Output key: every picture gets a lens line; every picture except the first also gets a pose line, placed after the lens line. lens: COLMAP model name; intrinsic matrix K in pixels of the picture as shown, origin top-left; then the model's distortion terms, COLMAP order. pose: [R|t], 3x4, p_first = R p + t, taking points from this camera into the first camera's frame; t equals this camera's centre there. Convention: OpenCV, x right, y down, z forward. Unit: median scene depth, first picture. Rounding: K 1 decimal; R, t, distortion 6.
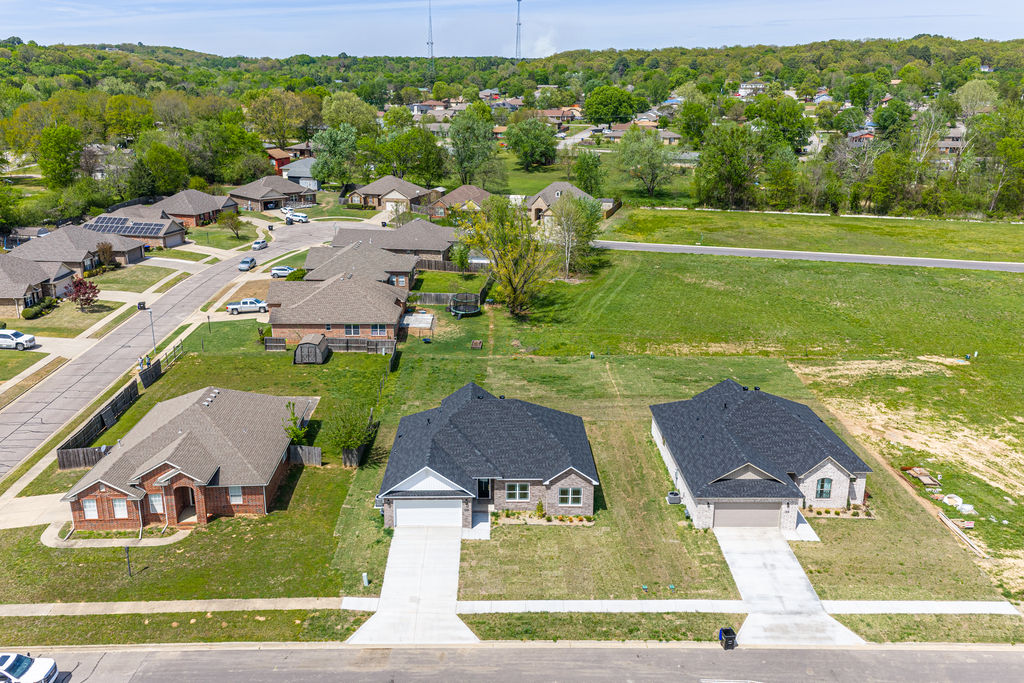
lens RADIAL K [[839.8, 0, 514.7], [0, 839.8, 342.6], [0, 0, 1]] dist [0.080162, -0.057545]
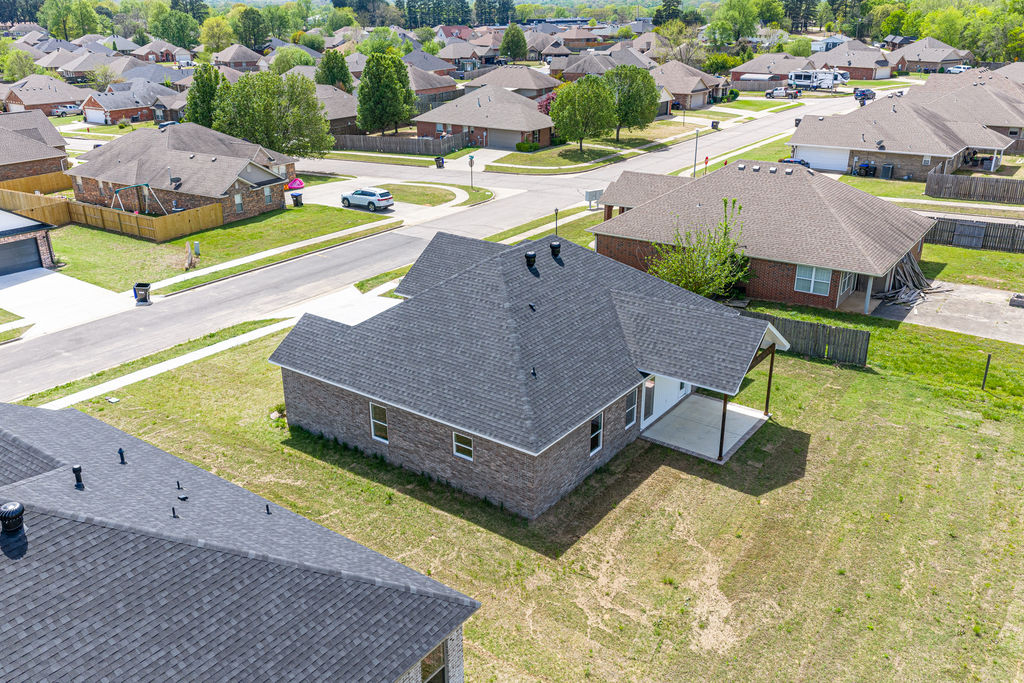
lens RADIAL K [[839.8, 0, 514.7], [0, 839.8, 342.6], [0, 0, 1]] dist [0.080162, -0.057545]
pose [[-0.609896, 0.291132, -0.737068, 0.291834], [-0.227661, 0.826505, 0.514840, -0.113011], [0.759076, 0.481801, -0.437803, 0.992198]]
